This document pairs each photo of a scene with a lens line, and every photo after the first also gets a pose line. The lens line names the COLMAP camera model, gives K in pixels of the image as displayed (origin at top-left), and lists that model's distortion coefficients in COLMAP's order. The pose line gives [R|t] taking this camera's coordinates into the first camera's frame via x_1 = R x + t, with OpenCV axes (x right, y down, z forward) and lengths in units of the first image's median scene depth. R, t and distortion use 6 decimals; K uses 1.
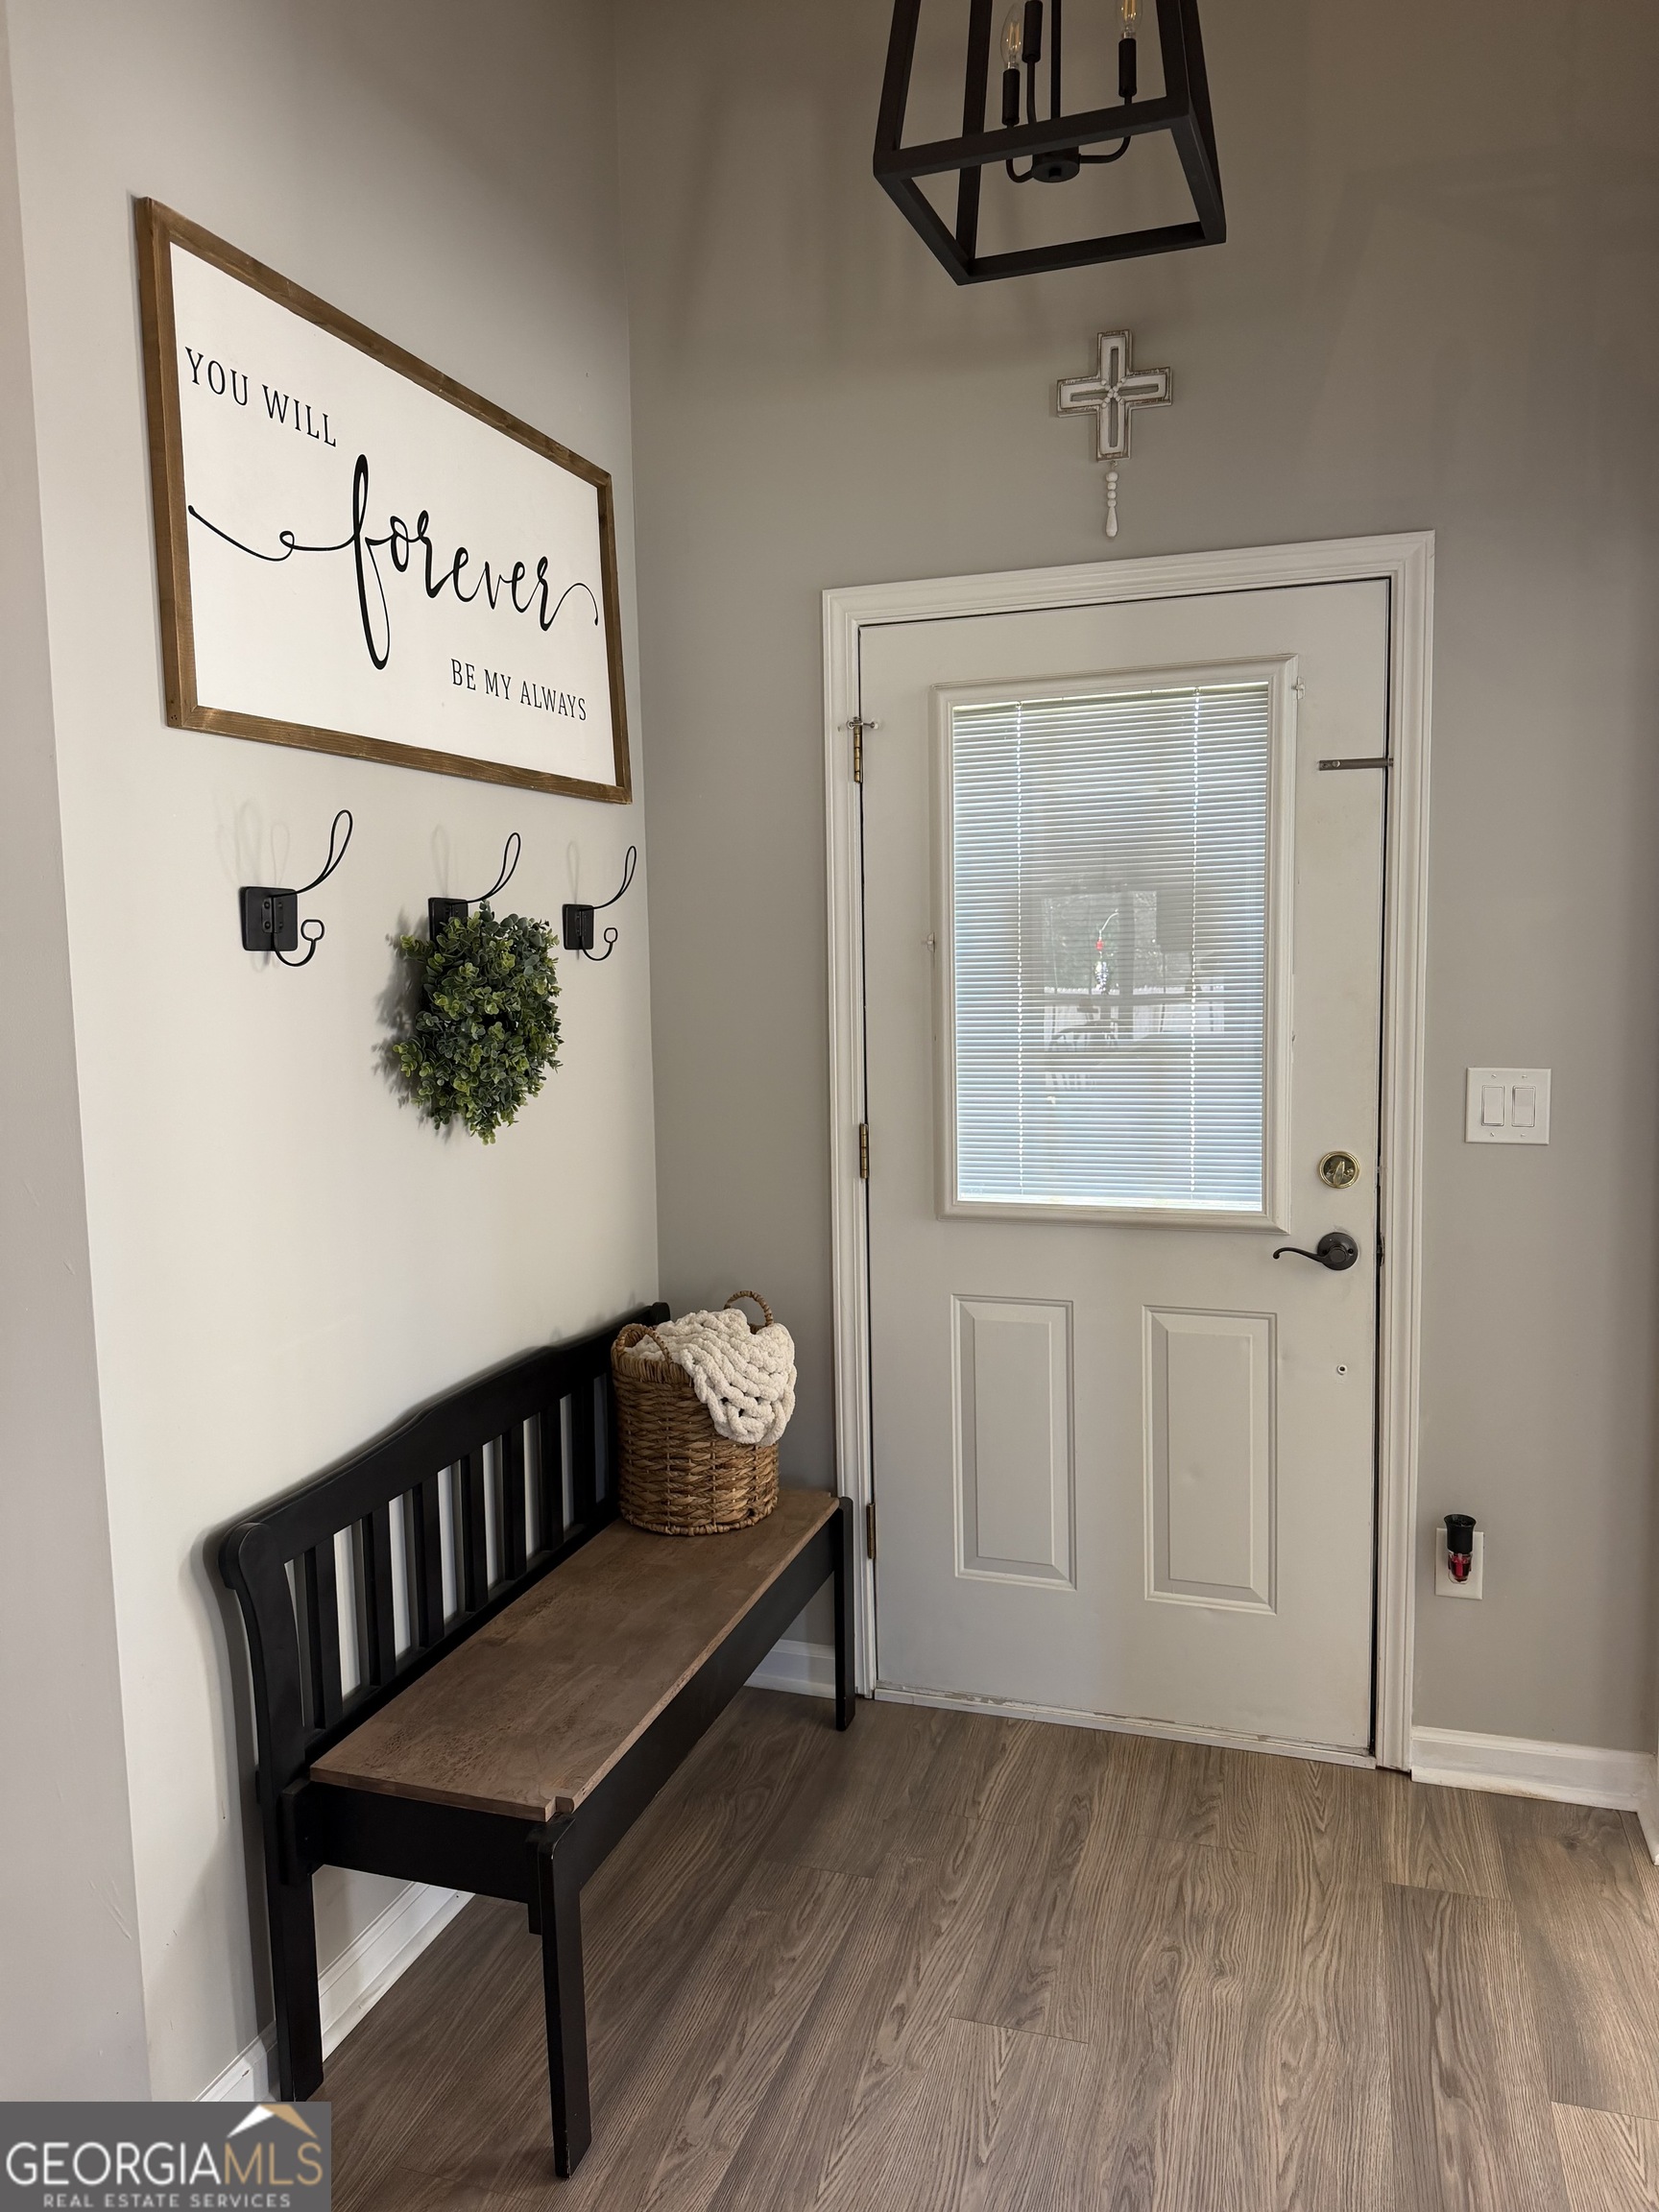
lens RADIAL K [[1548.8, 0, 829.5], [0, 1548.8, 1106.0], [0, 0, 1]] dist [0.106722, -0.177207]
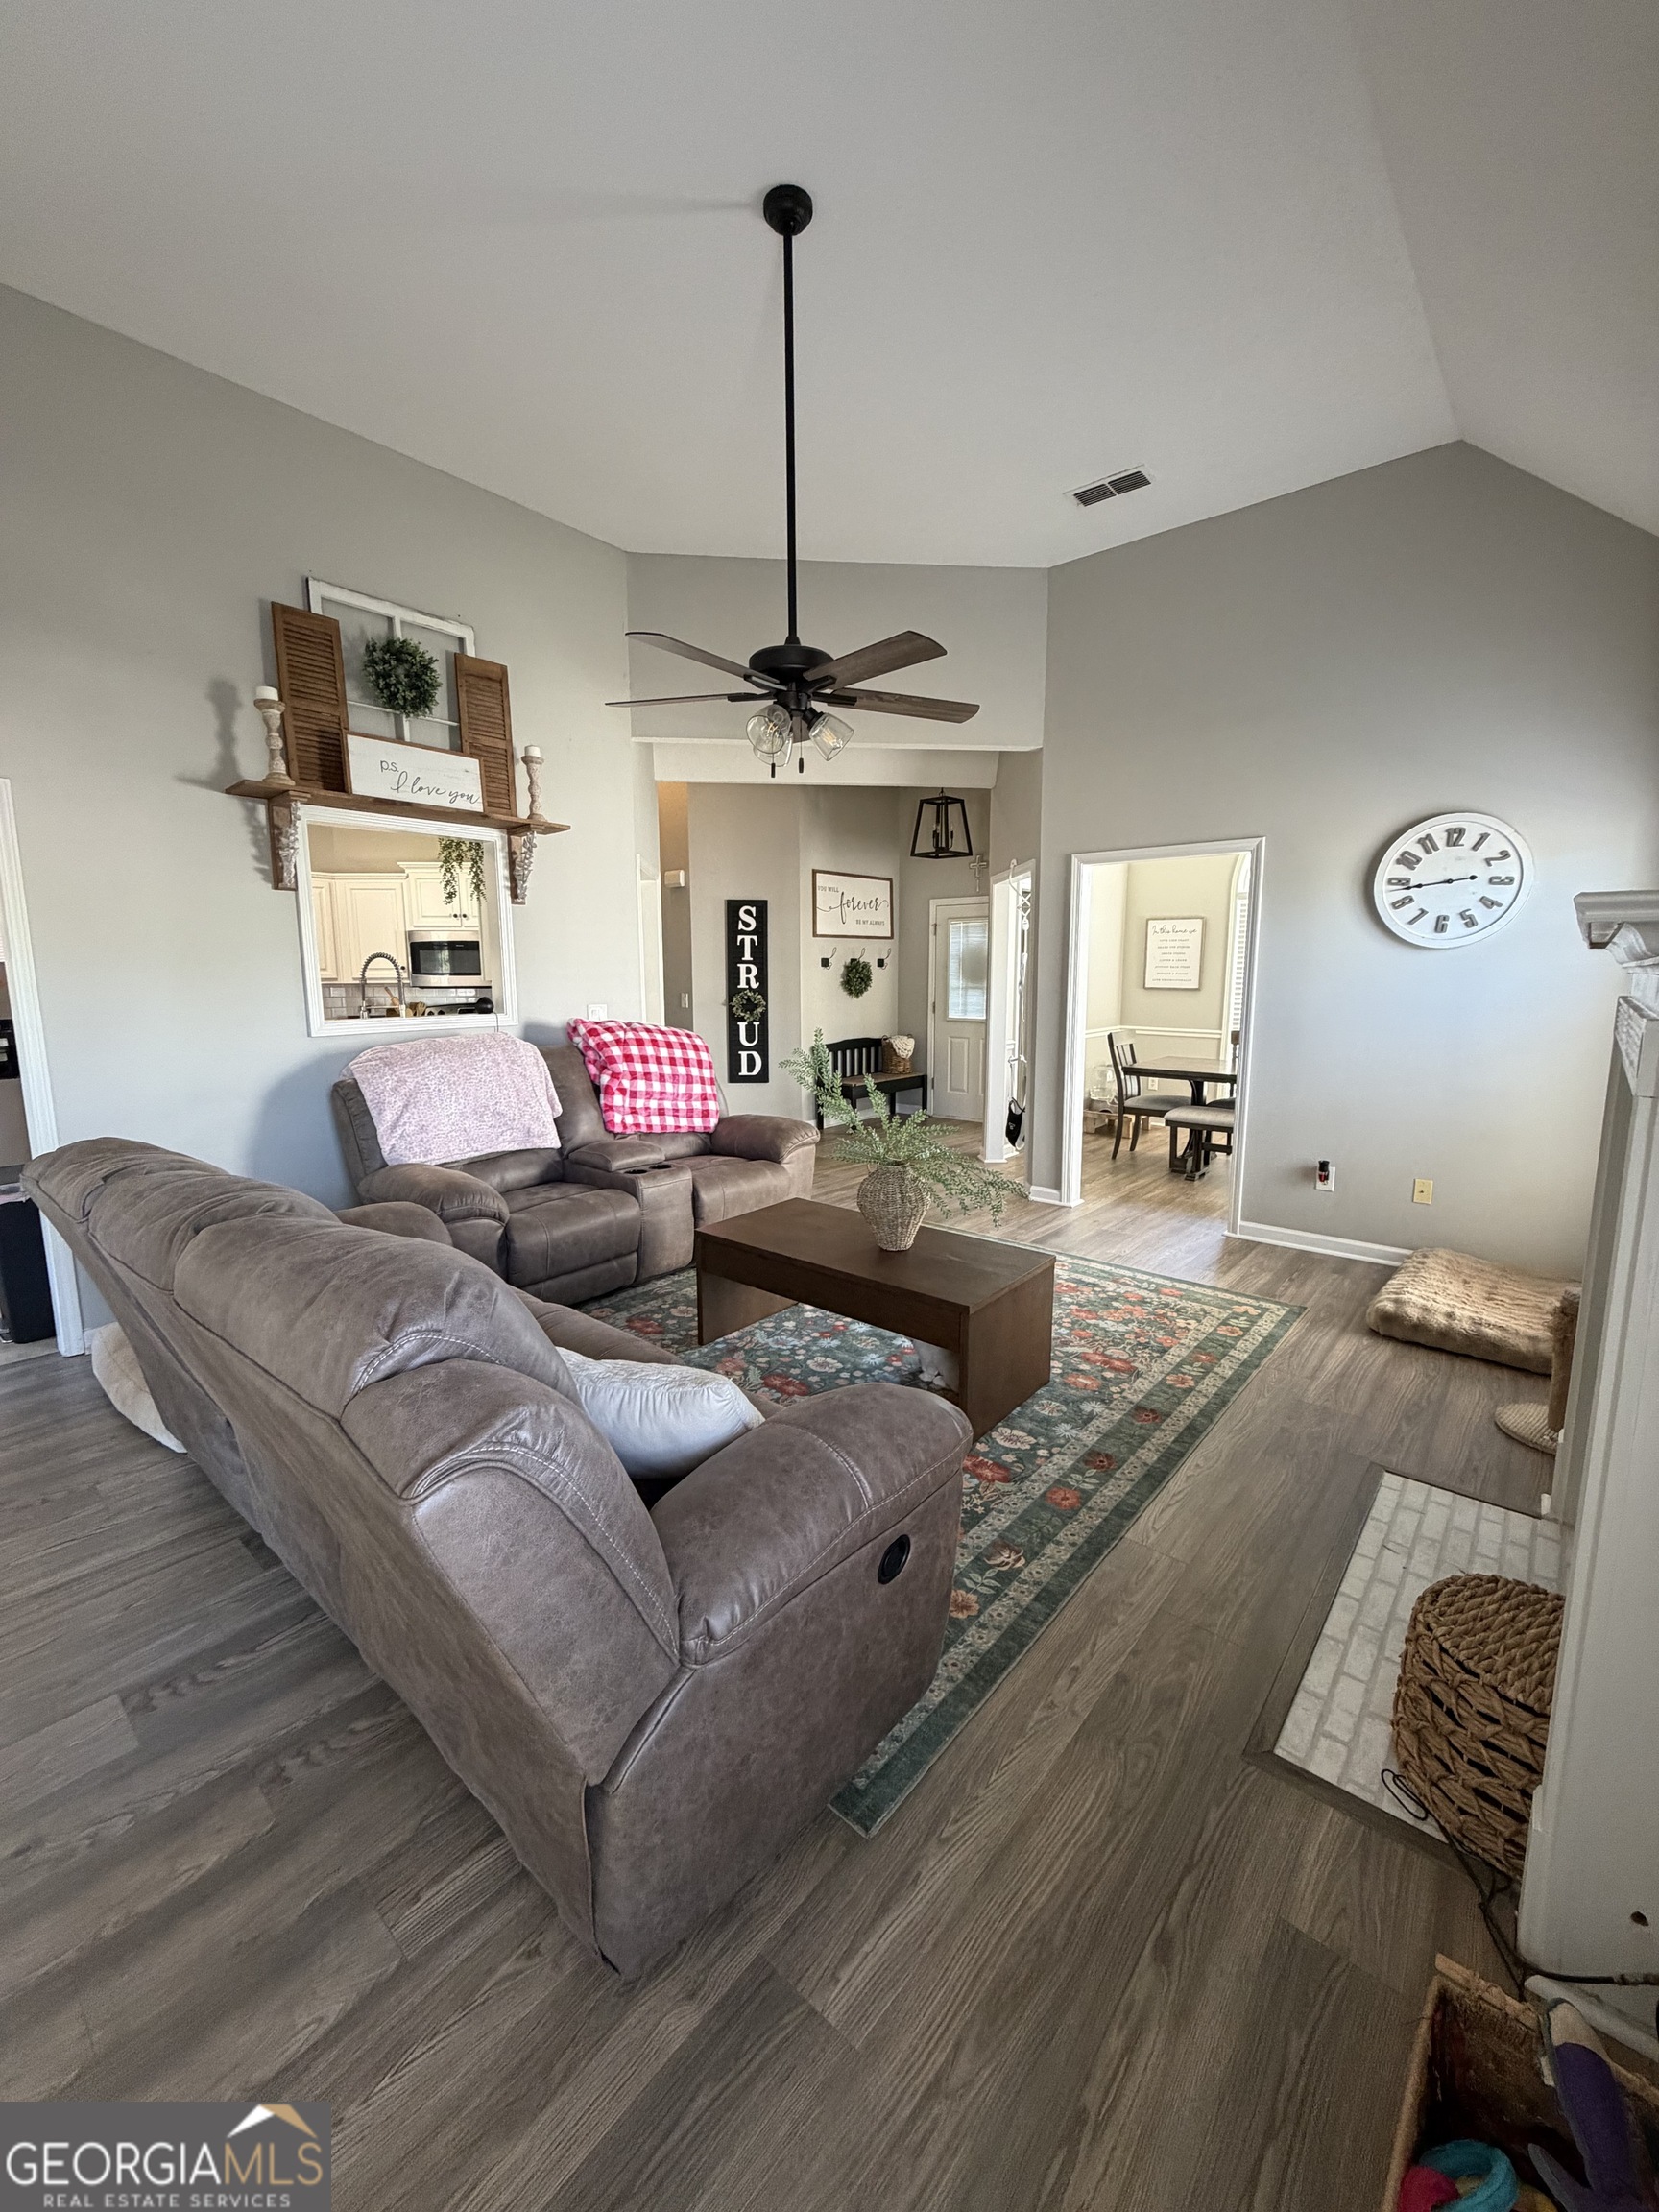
lens RADIAL K [[890.0, 0, 829.5], [0, 890.0, 1106.0], [0, 0, 1]] dist [-0.000302, -0.000045]
pose [[0.929623, 0.072628, -0.361285, 0.898206], [-0.052799, 0.996522, 0.064470, 0.206804], [0.364711, -0.040858, 0.930224, -2.134274]]
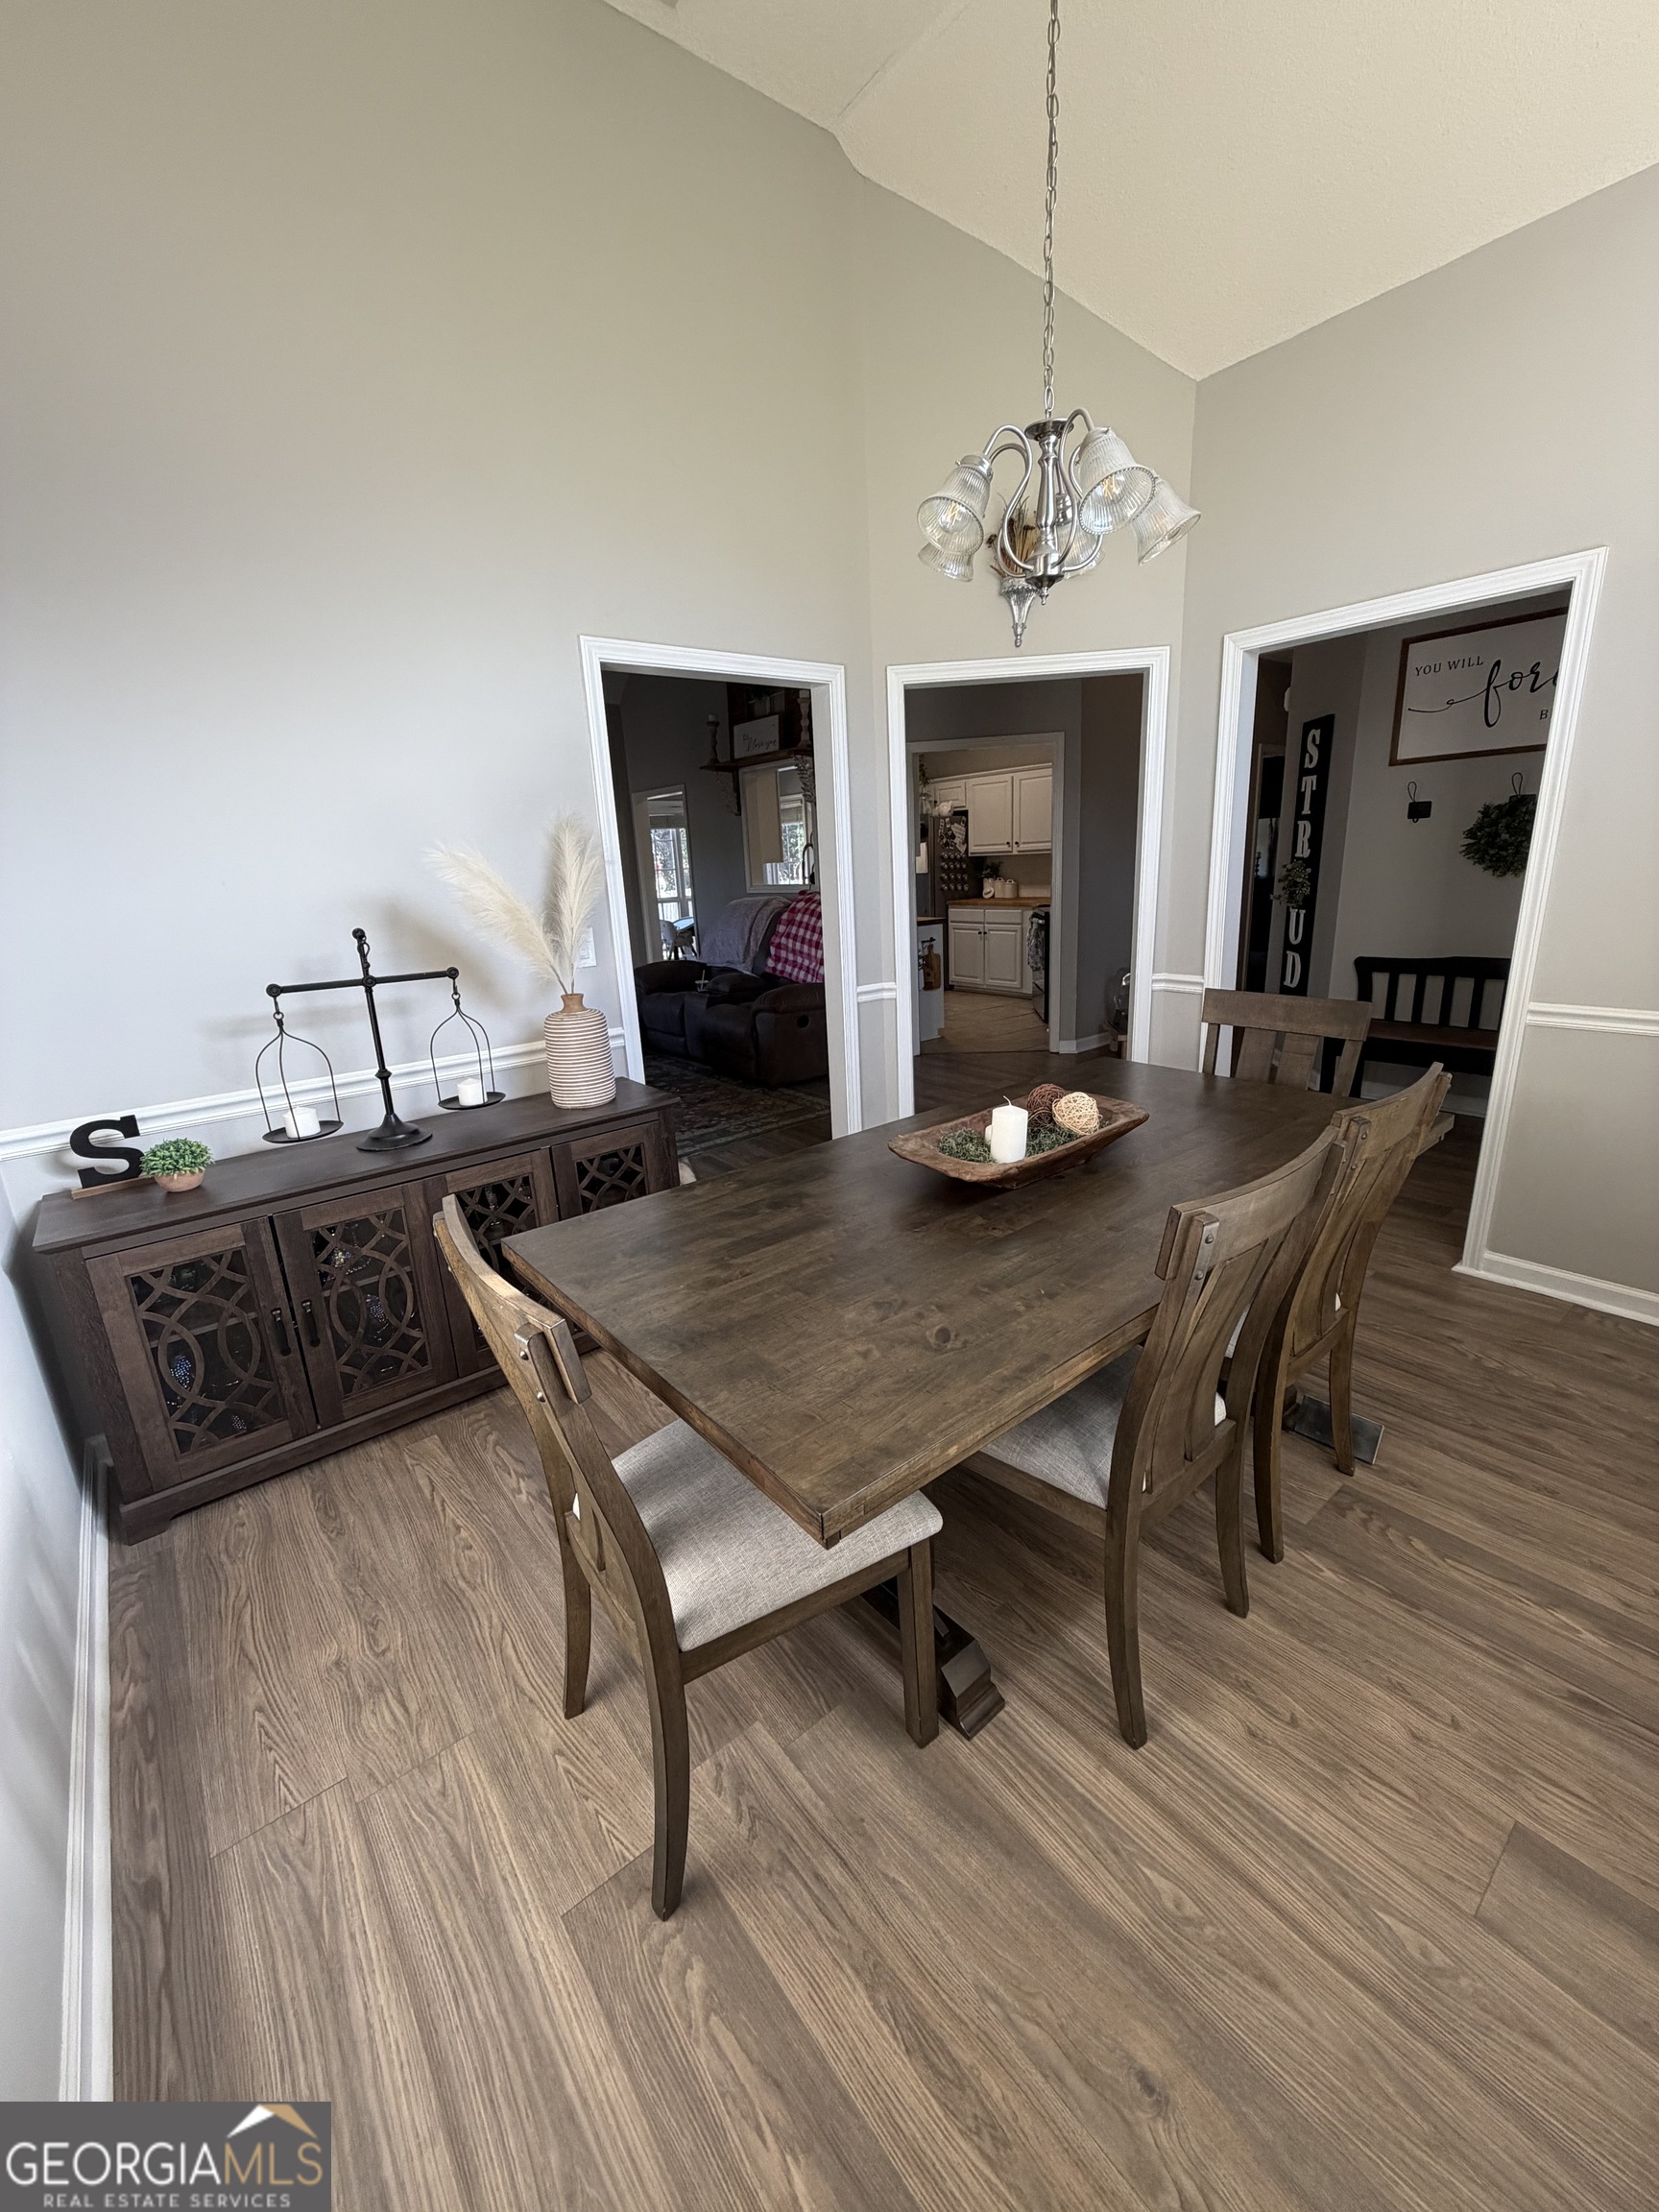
lens RADIAL K [[890.0, 0, 829.5], [0, 890.0, 1106.0], [0, 0, 1]] dist [-0.000302, -0.000045]
pose [[-0.543341, 0.275323, -0.793081, 1.850083], [-0.024589, 0.939069, 0.342849, -0.112892], [0.839152, 0.205785, -0.503464, 0.765409]]
